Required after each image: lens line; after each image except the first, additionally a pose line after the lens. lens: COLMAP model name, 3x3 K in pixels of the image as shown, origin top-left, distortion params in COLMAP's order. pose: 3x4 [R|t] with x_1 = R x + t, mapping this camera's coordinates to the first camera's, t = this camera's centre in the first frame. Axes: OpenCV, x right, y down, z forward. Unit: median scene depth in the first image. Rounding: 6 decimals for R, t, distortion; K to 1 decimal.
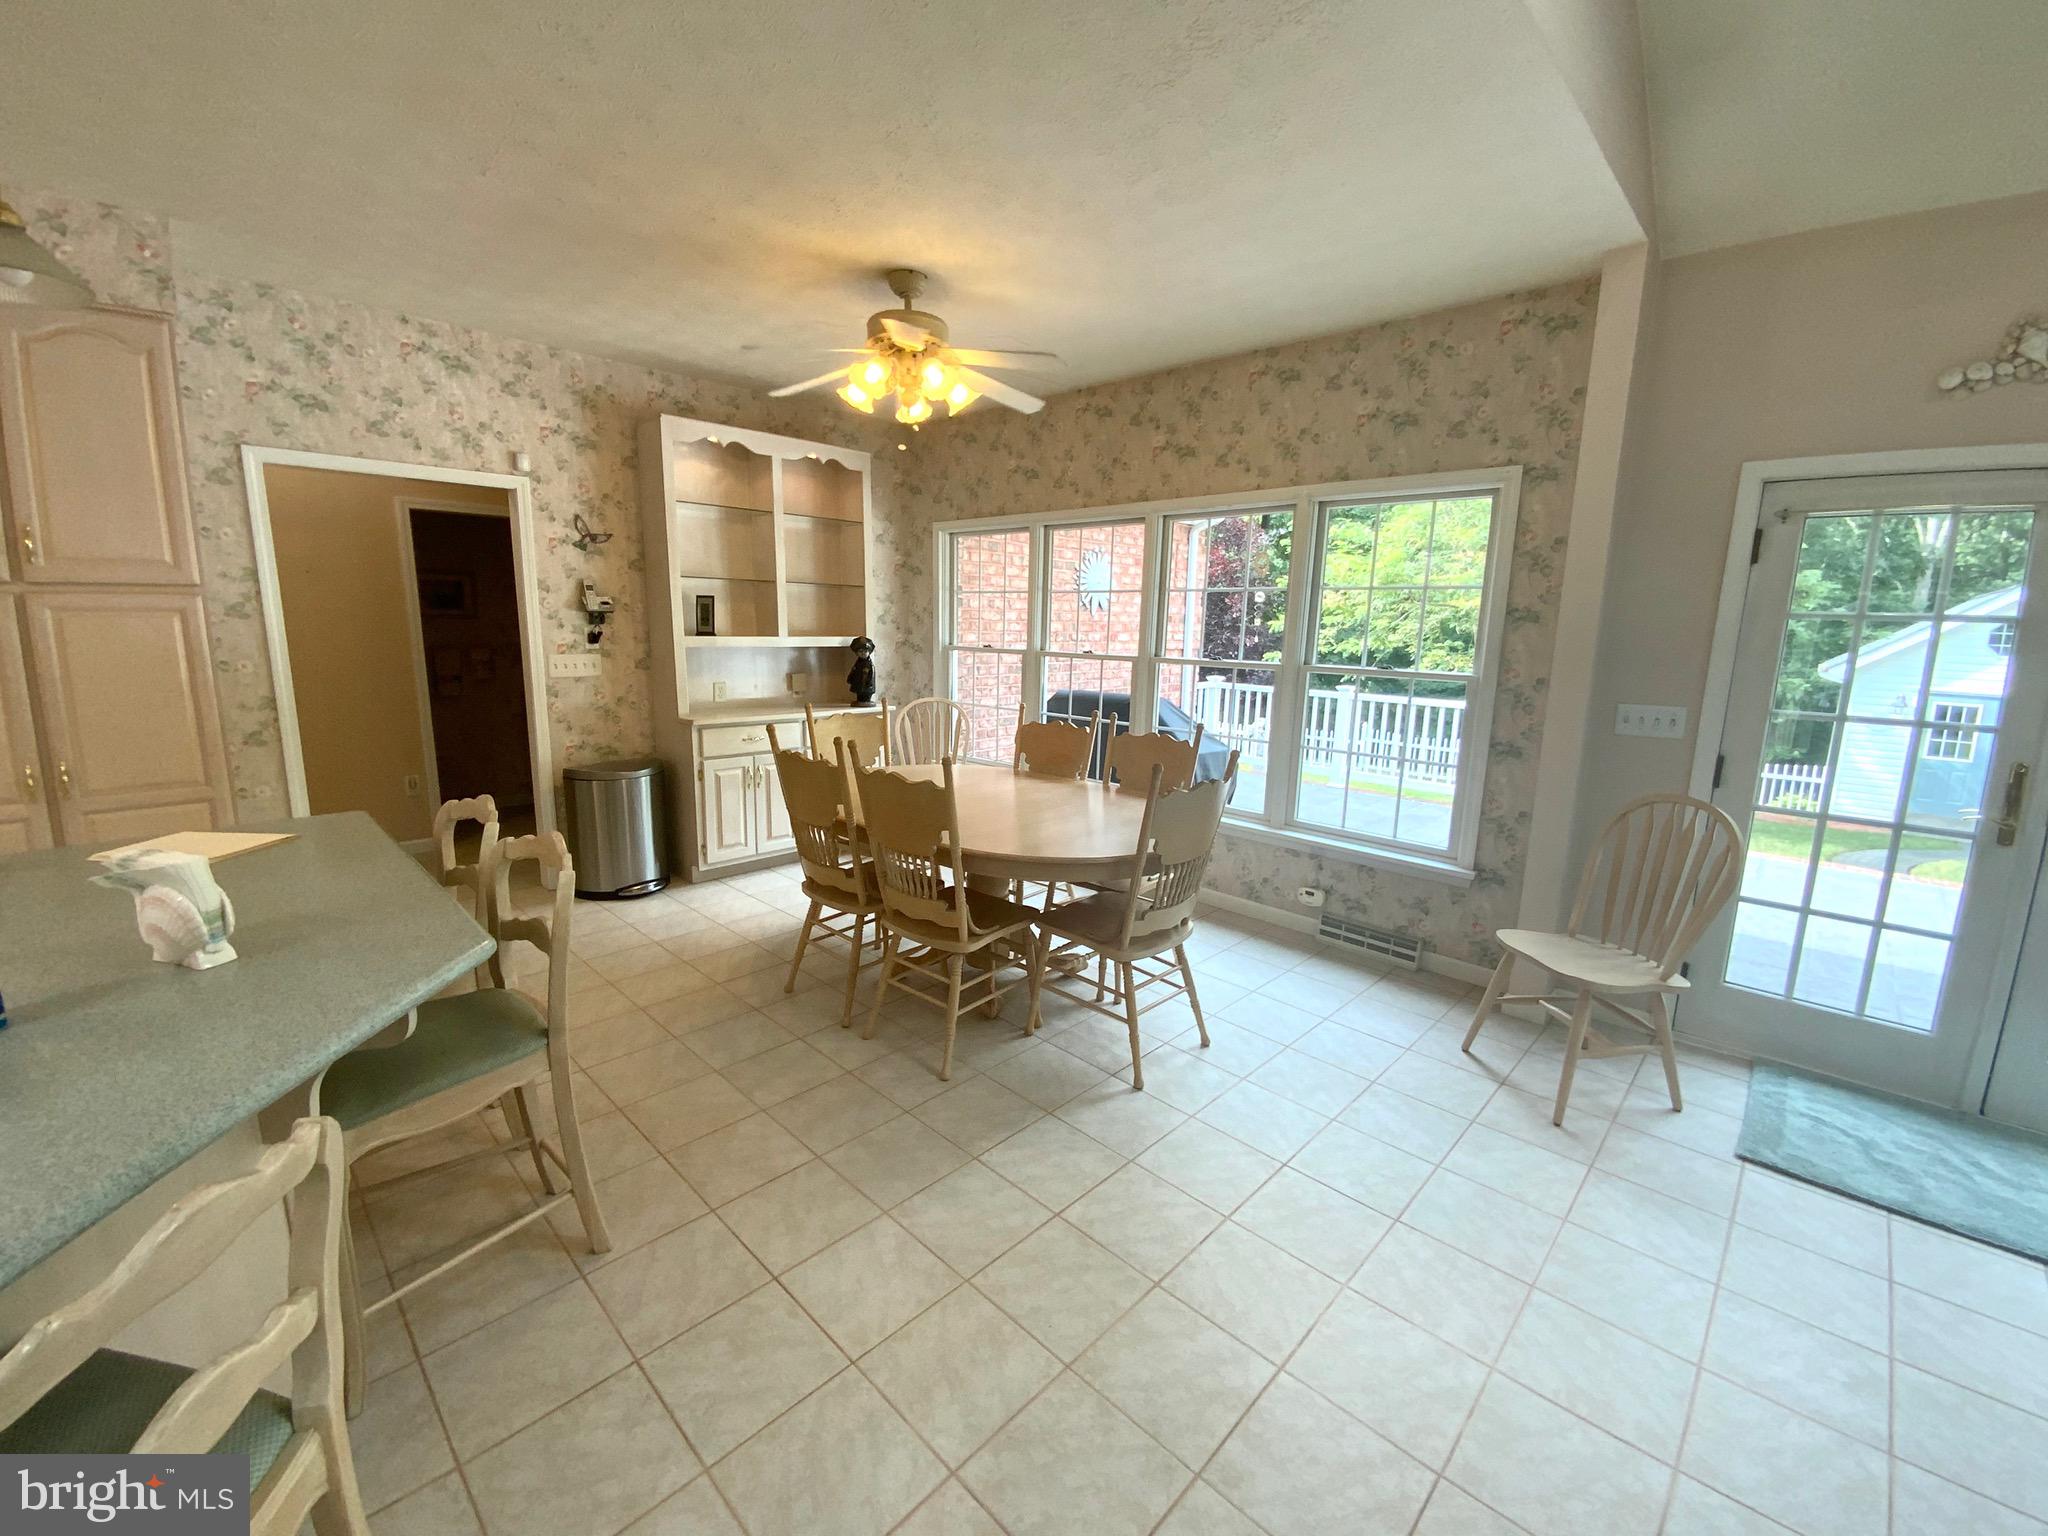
lens RADIAL K [[833.9, 0, 1028.9], [0, 833.9, 773.2], [0, 0, 1]] dist [0.014189, -0.015261]
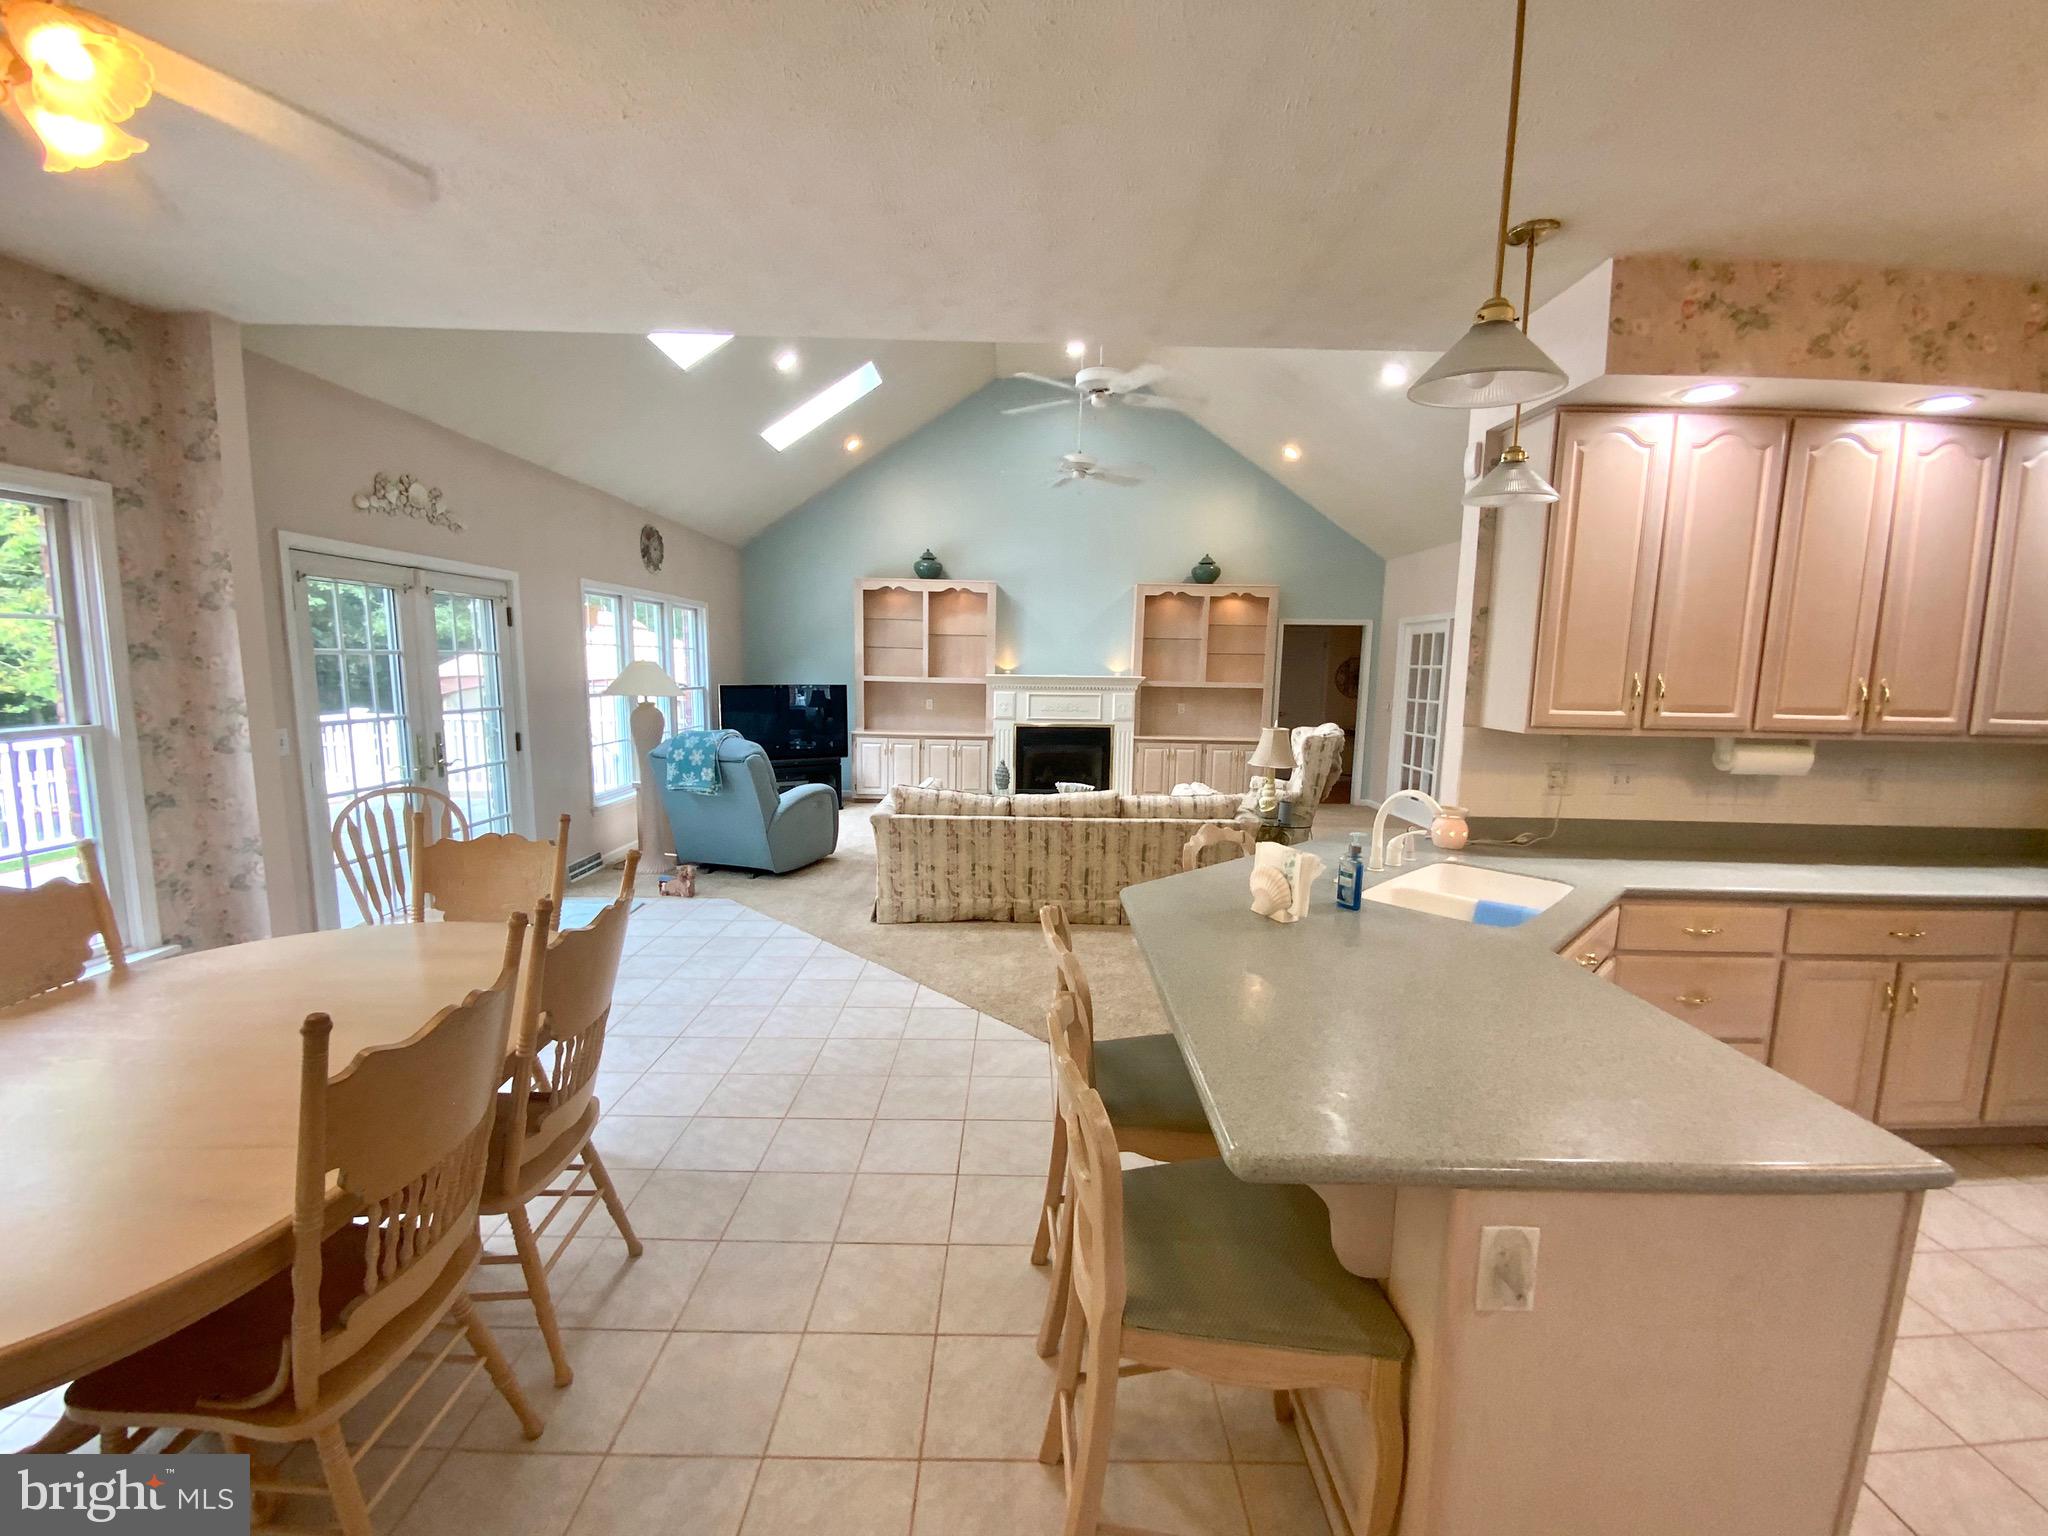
lens RADIAL K [[833.9, 0, 1036.2], [0, 833.9, 770.2], [0, 0, 1]] dist [0.014189, -0.015261]
pose [[-0.704720, -0.127260, 0.697978, -0.638481], [0.090480, 0.959629, 0.266320, -0.192142], [-0.703692, 0.250834, -0.664755, 0.836896]]
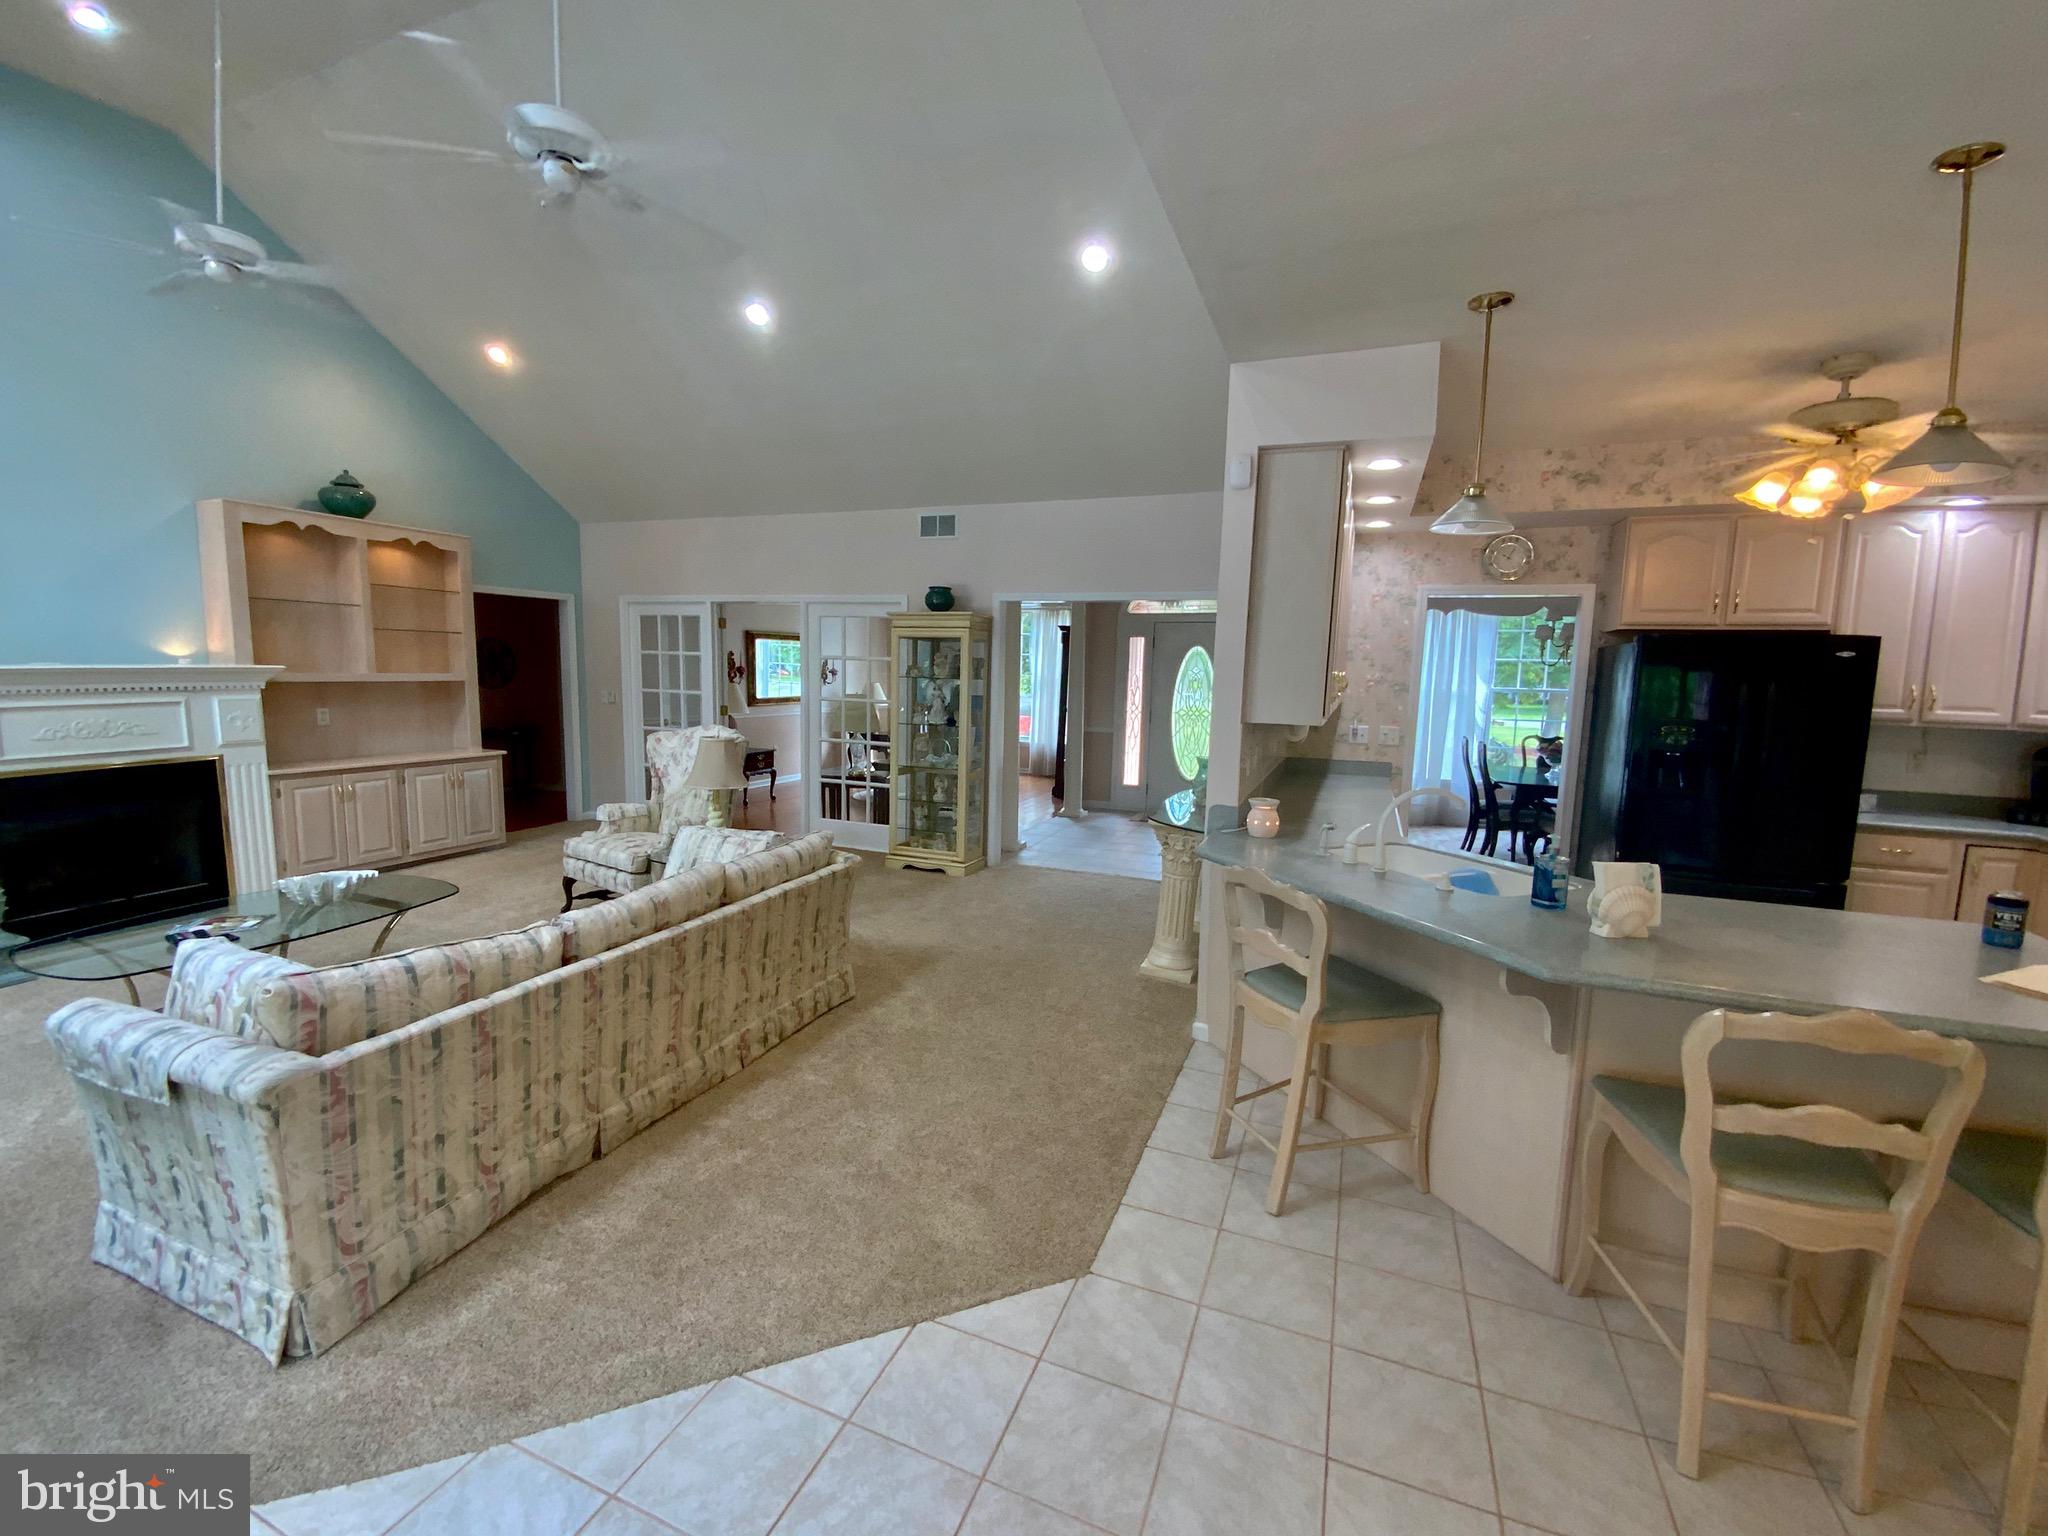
lens RADIAL K [[833.9, 0, 1025.5], [0, 833.9, 767.2], [0, 0, 1]] dist [0.014189, -0.015261]
pose [[-0.923090, -0.000750, -0.384584, 0.229612], [-0.114717, 0.955011, 0.273485, -0.143336], [0.367077, 0.296570, -0.881647, 0.678120]]
